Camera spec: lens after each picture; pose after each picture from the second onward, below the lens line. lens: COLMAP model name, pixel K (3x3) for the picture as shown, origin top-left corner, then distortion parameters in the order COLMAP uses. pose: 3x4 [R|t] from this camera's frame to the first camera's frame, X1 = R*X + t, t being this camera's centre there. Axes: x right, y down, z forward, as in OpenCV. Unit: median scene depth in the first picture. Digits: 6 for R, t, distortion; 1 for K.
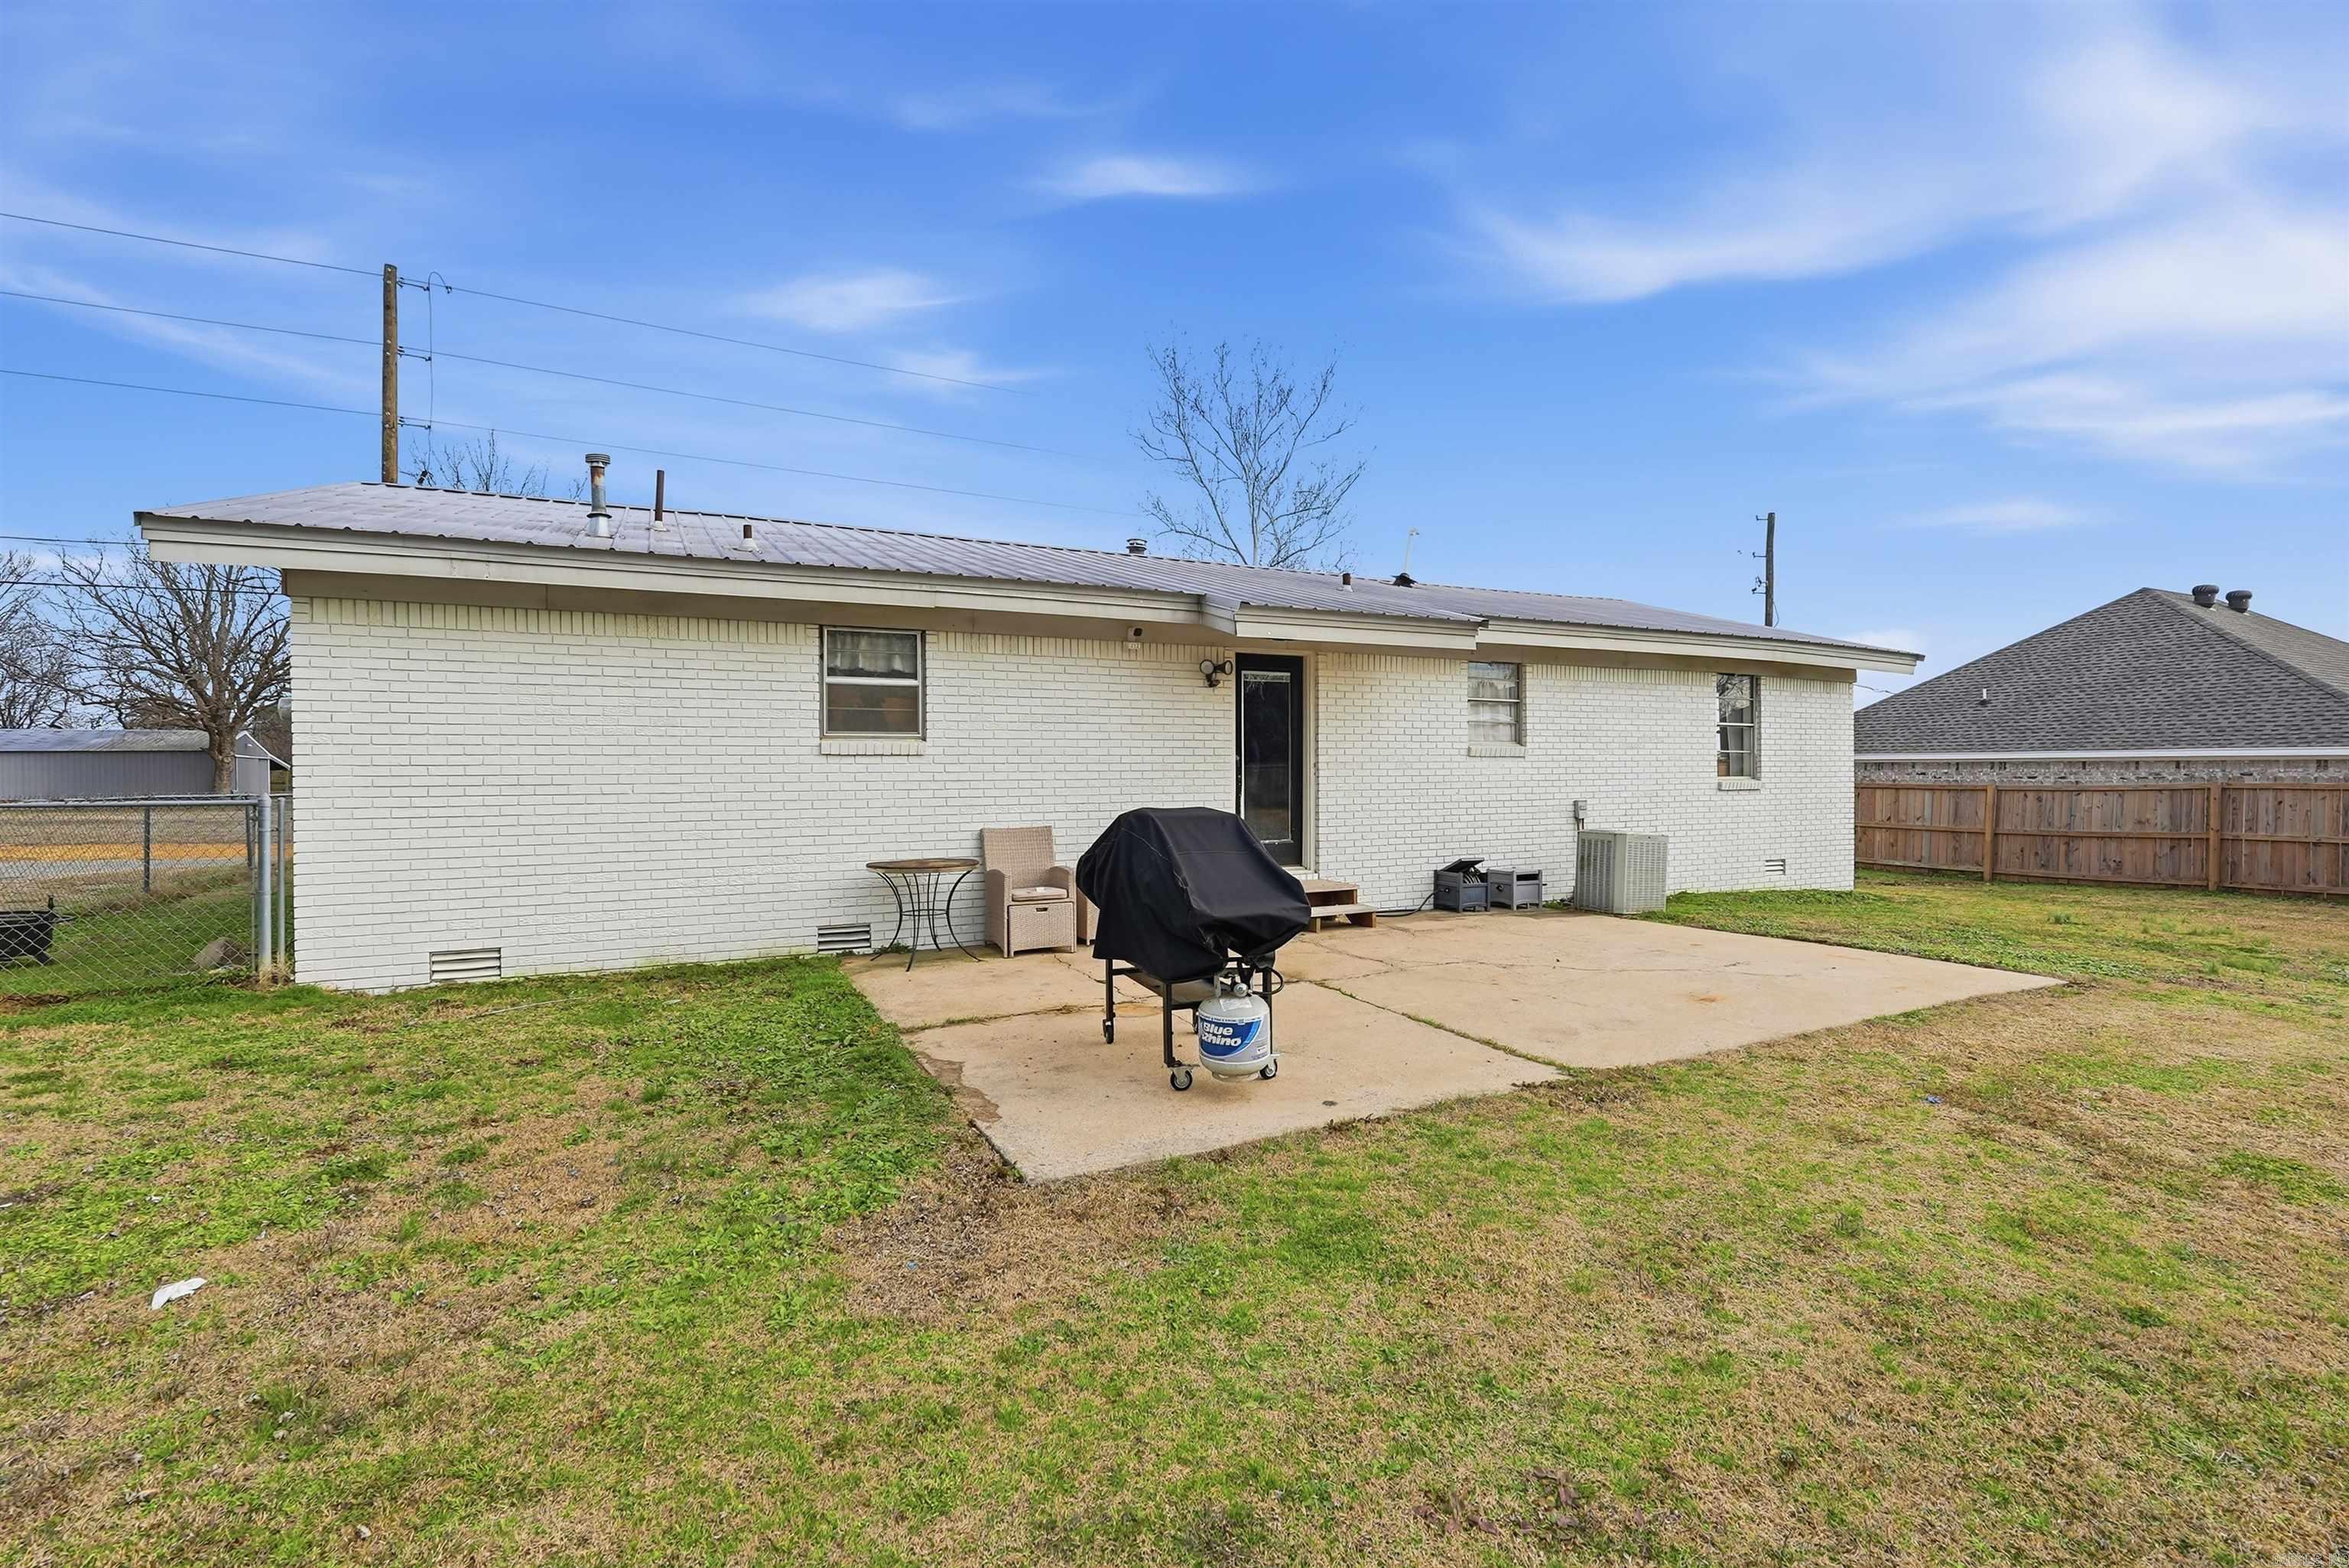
lens RADIAL K [[1045.9, 0, 1173.9], [0, 1045.9, 770.3], [0, 0, 1]] dist [-0.018462, 0.011336]
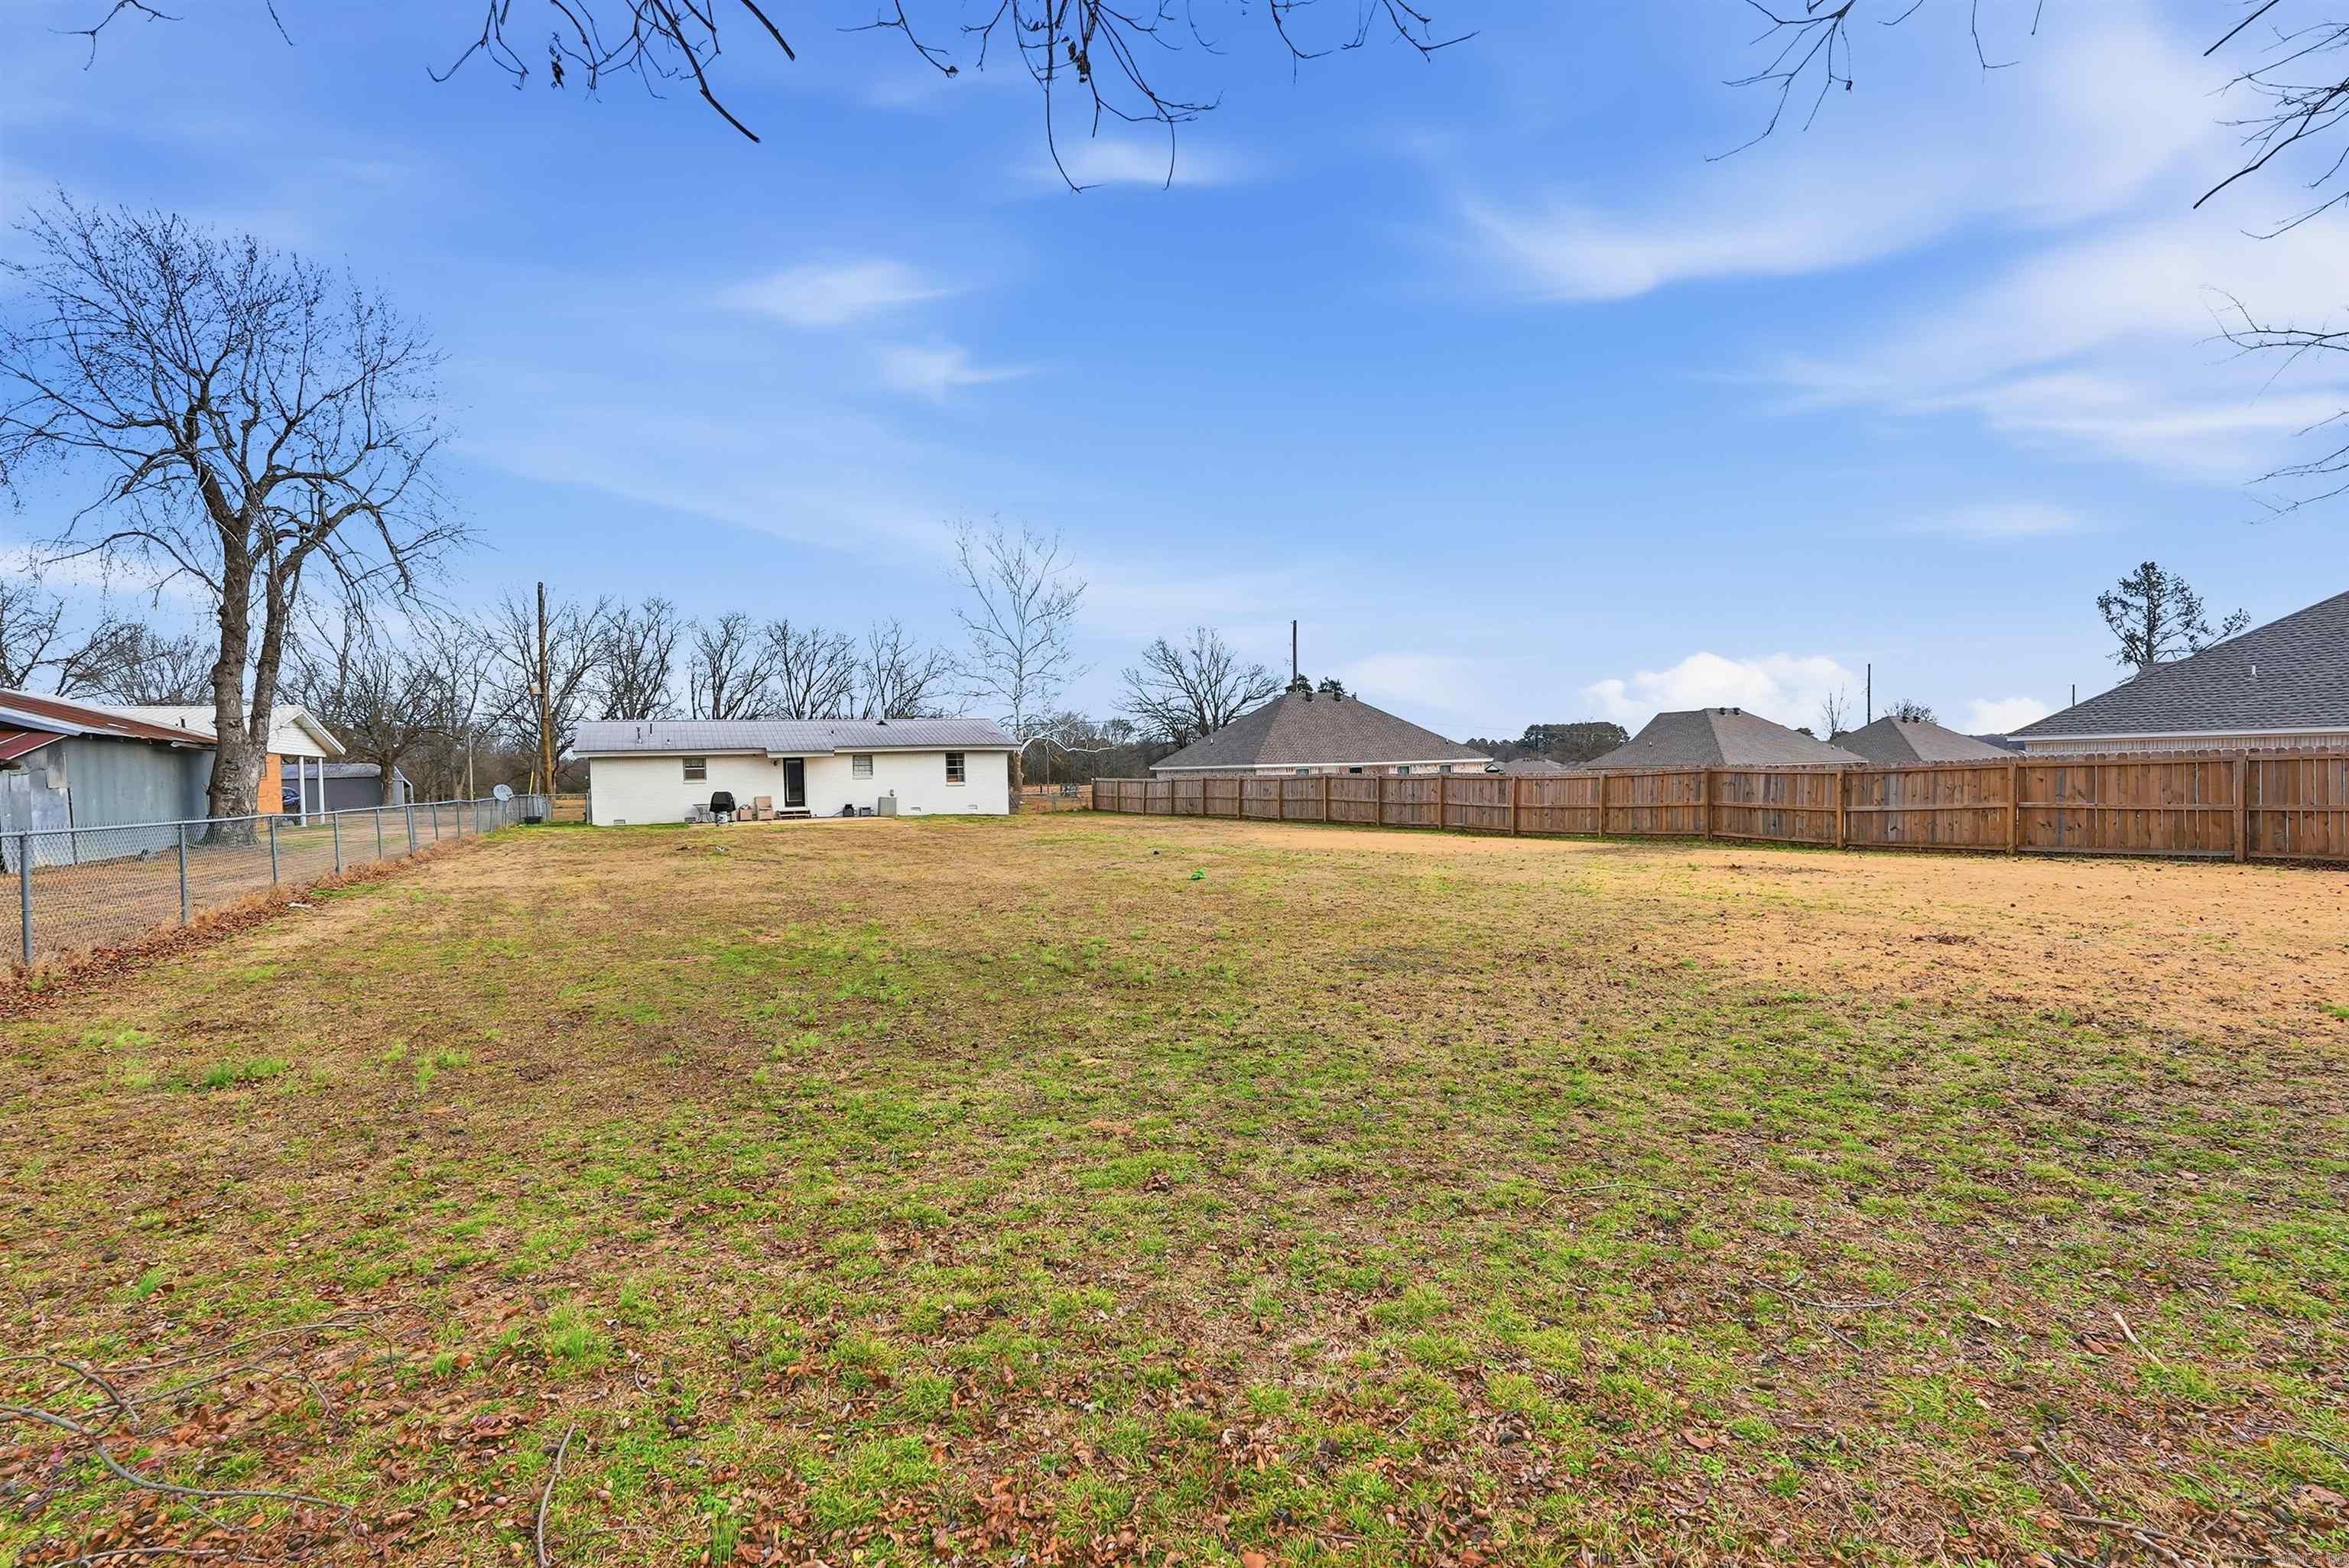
lens RADIAL K [[1058.8, 0, 1181.2], [0, 1058.8, 771.4], [0, 0, 1]] dist [0.000131, 0.000178]
pose [[0.999738, -0.022745, 0.002532, 1.538389], [0.022739, 0.999739, 0.002345, -0.024114], [-0.002585, -0.002286, 0.999994, -3.097142]]
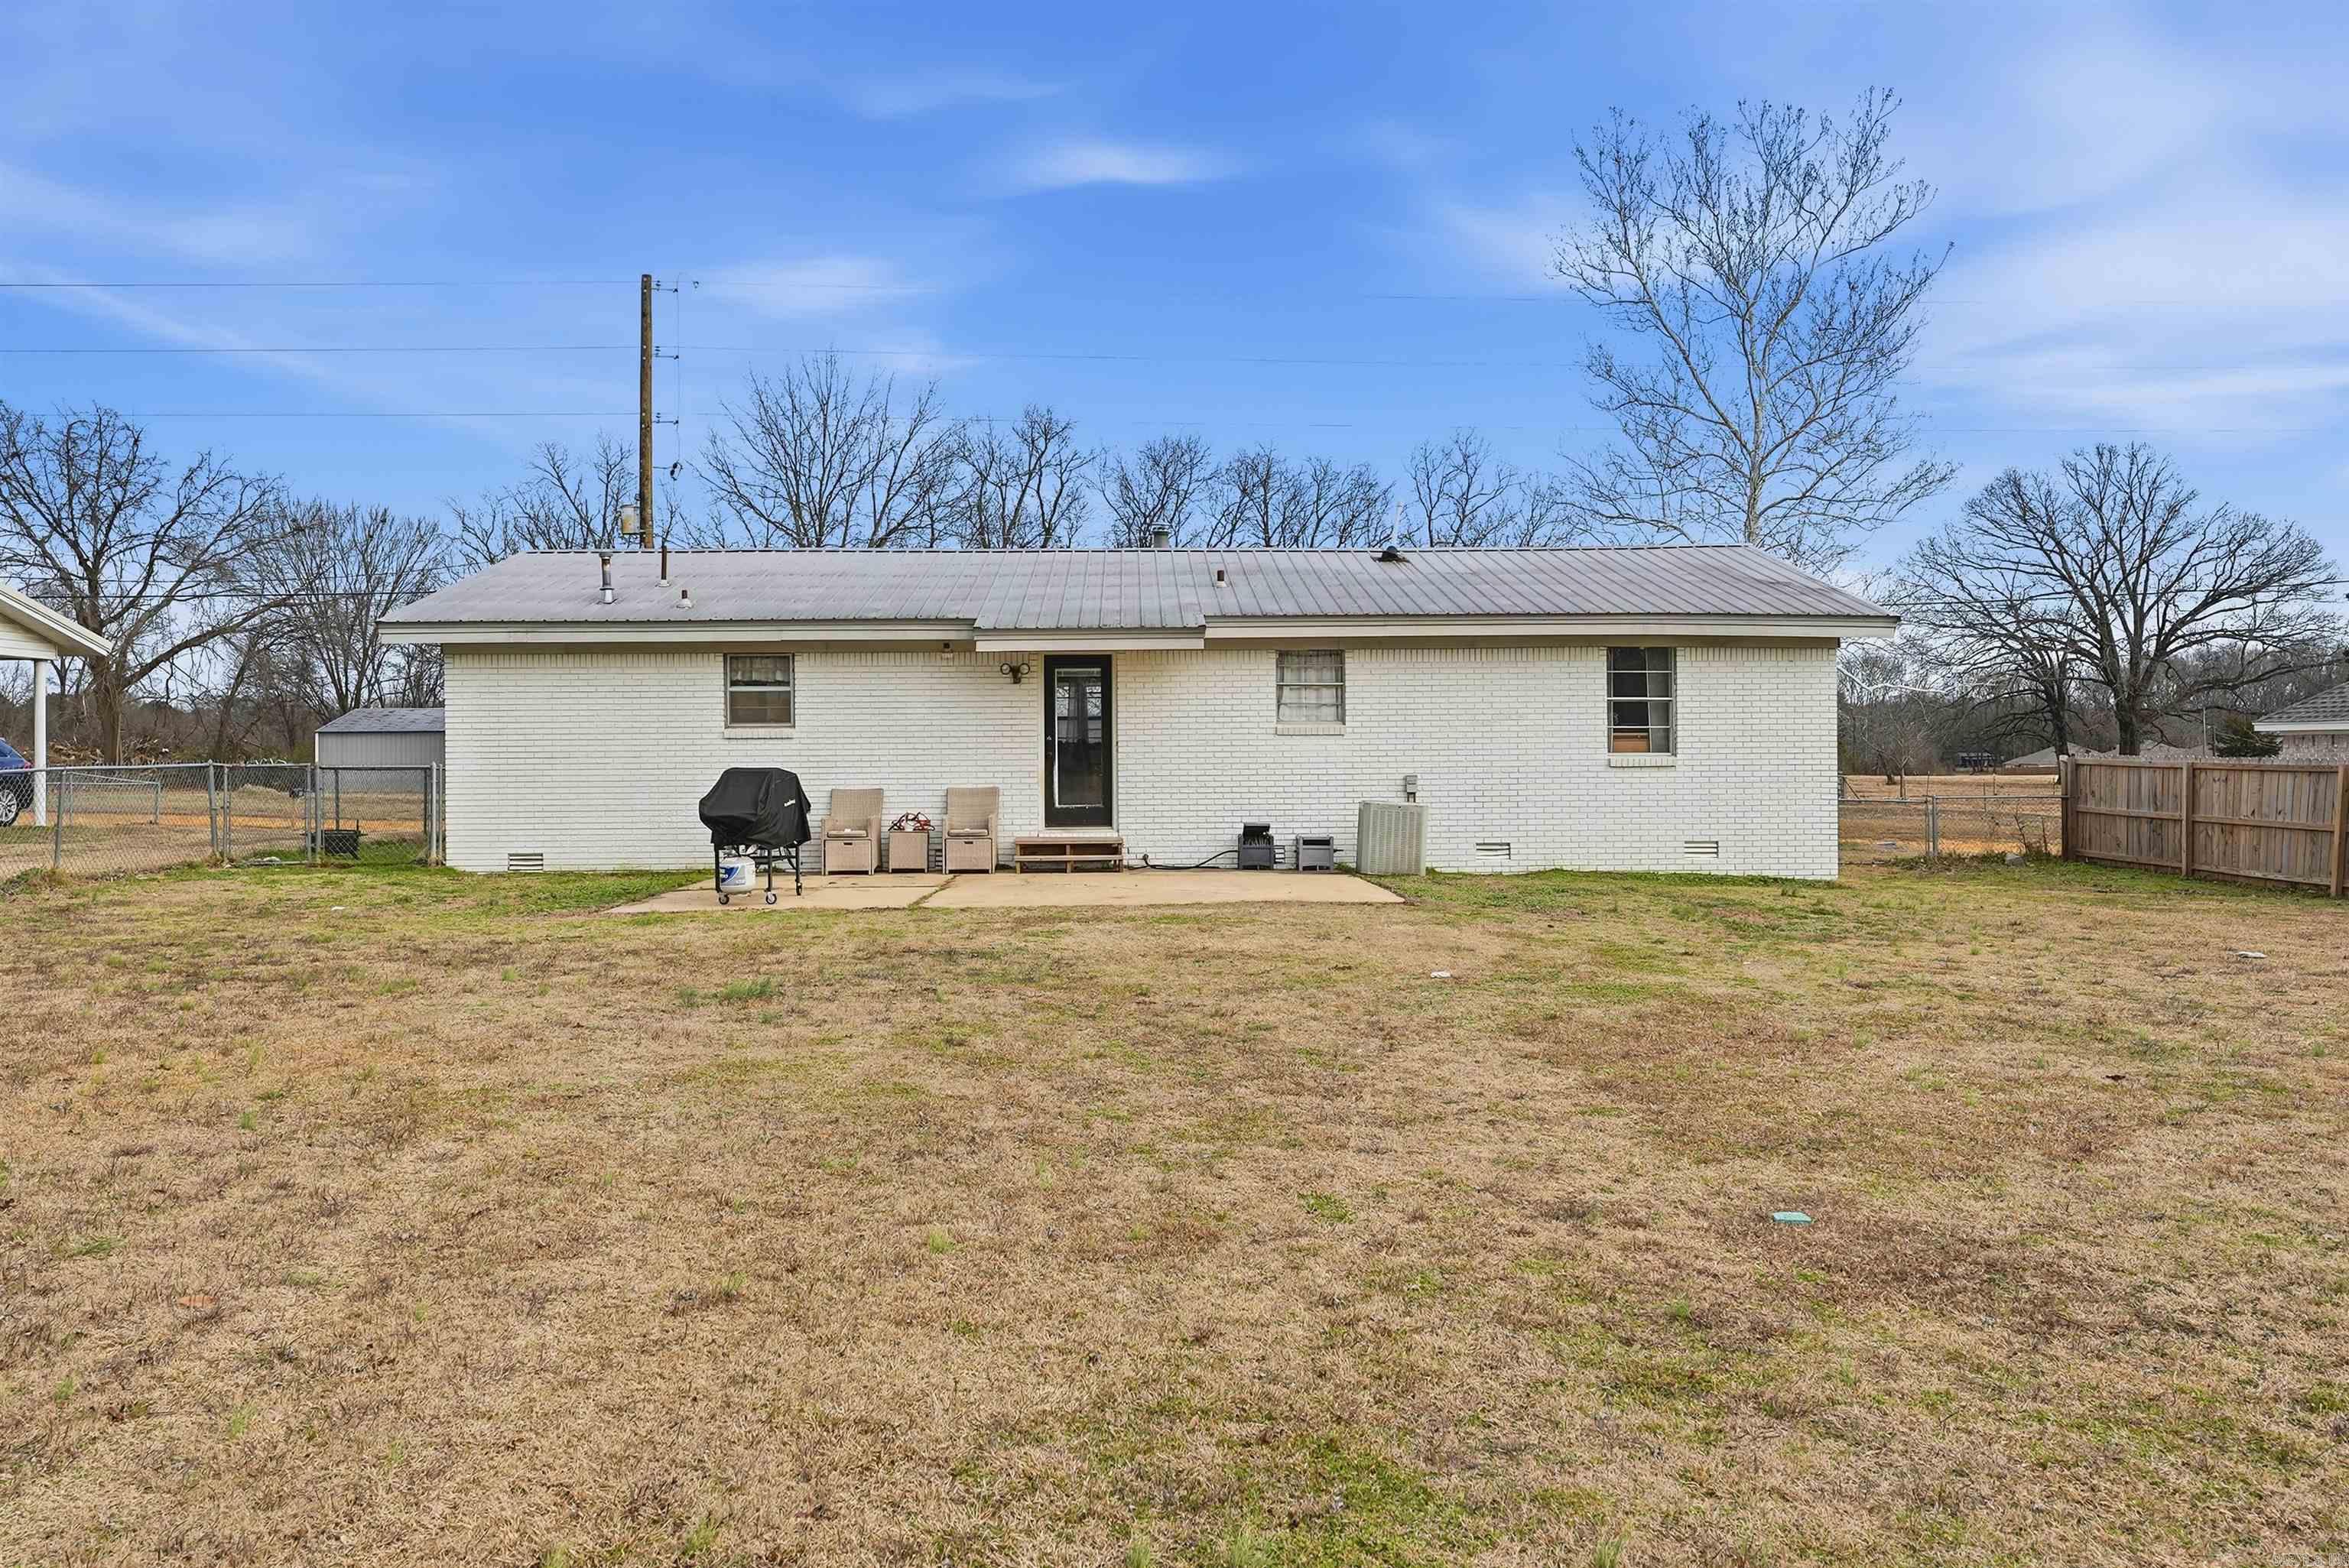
lens RADIAL K [[1697.8, 0, 1170.1], [0, 1697.8, 742.9], [0, 0, 1]] dist [-0.004112, -0.000213]
pose [[0.907515, -0.005462, -0.419984, 0.945957], [0.003073, 0.999975, -0.006366, 0.006446], [0.420008, 0.004486, 0.907509, -0.712708]]
